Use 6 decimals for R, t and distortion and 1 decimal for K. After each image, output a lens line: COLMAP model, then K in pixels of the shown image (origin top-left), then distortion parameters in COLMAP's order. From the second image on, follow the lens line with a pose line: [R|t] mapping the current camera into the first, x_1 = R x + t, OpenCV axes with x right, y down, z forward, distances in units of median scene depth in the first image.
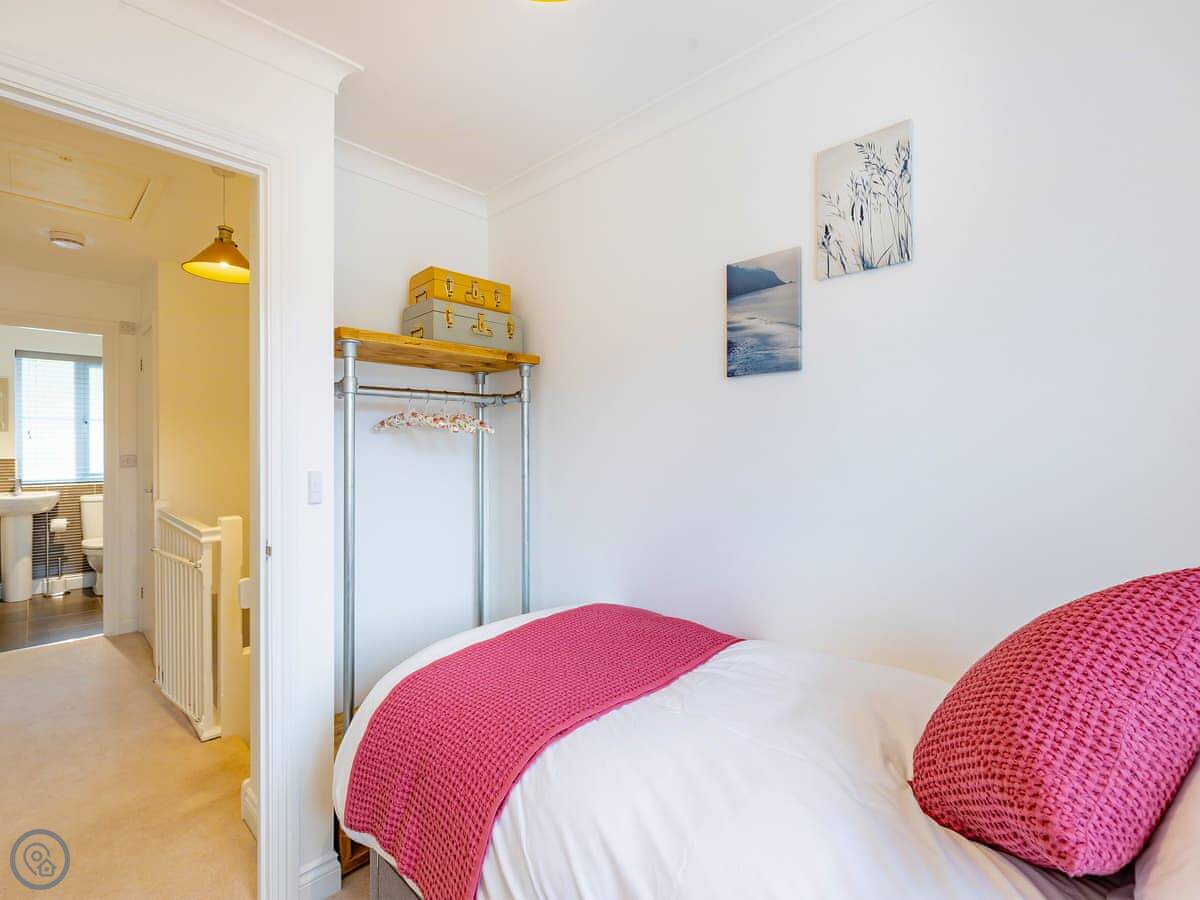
lens RADIAL K [[545.5, 0, 601.1], [0, 545.5, 448.3], [0, 0, 1]] dist [0.007739, -0.000026]
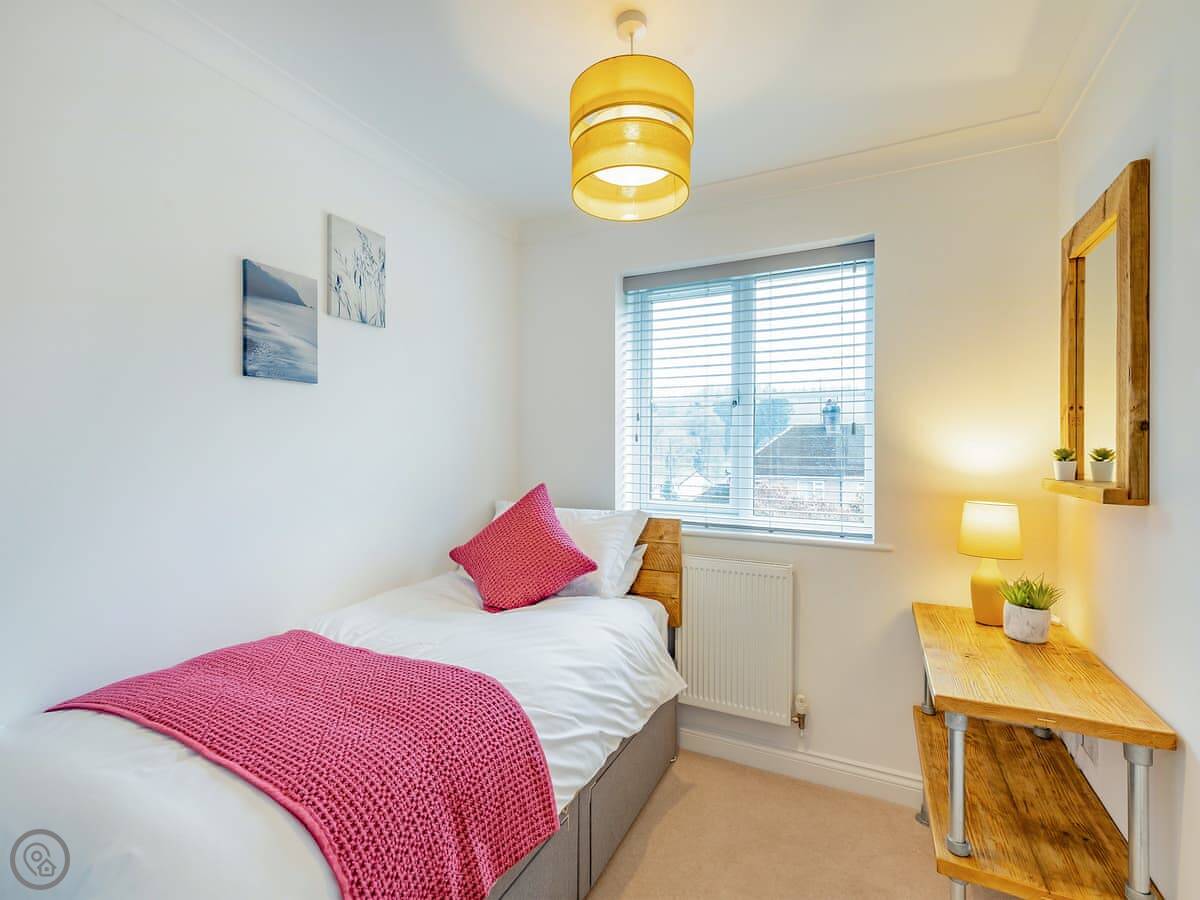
lens RADIAL K [[545.5, 0, 601.1], [0, 545.5, 448.3], [0, 0, 1]] dist [0.007739, -0.000026]
pose [[-0.294017, -0.004454, 0.955790, -0.952512], [0.000448, 0.999988, 0.004798, -0.008727], [-0.955800, 0.001839, -0.294012, 0.756315]]
